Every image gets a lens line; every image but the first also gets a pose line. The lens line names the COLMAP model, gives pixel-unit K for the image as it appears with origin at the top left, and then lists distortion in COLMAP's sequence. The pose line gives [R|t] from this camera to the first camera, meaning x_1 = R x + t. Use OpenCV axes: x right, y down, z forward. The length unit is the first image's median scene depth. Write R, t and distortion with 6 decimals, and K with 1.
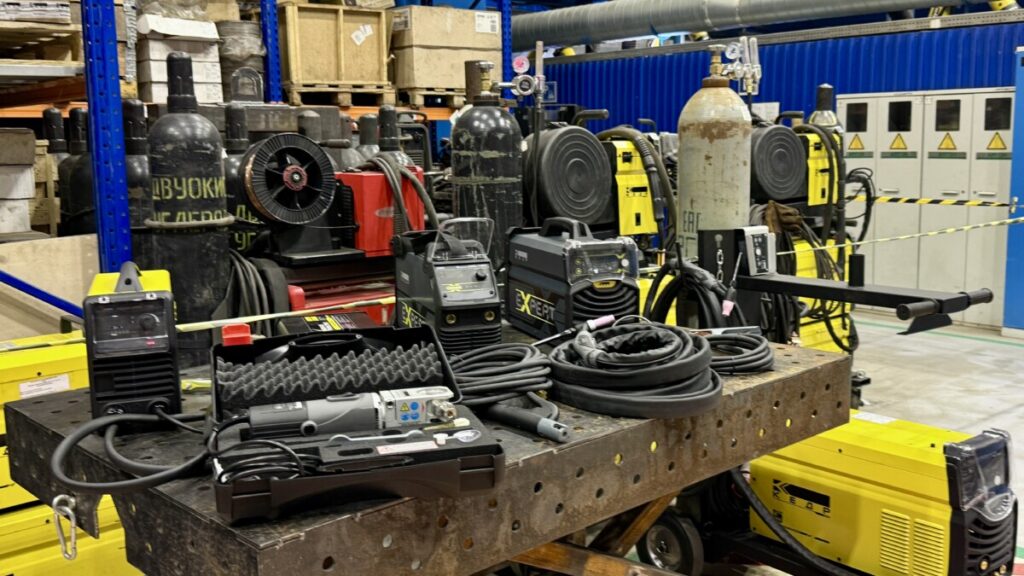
lens RADIAL K [[976.2, 0, 512.0], [0, 976.2, 288.0], [0, 0, 1]] dist [0.004278, 0.003036]
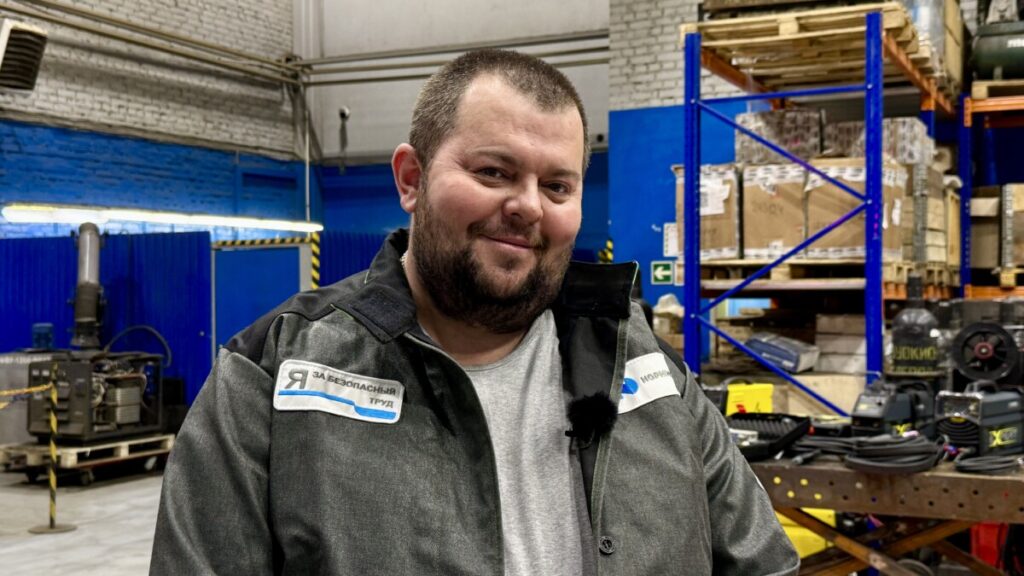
lens RADIAL K [[1271.6, 0, 512.0], [0, 1271.6, 288.0], [0, 0, 1]] dist [0.001193, 0.002065]
pose [[0.367278, 0.004851, -0.930098, 1.472574], [-0.146762, 0.987762, -0.052802, 0.001711], [0.918459, 0.155896, 0.363495, -0.432385]]
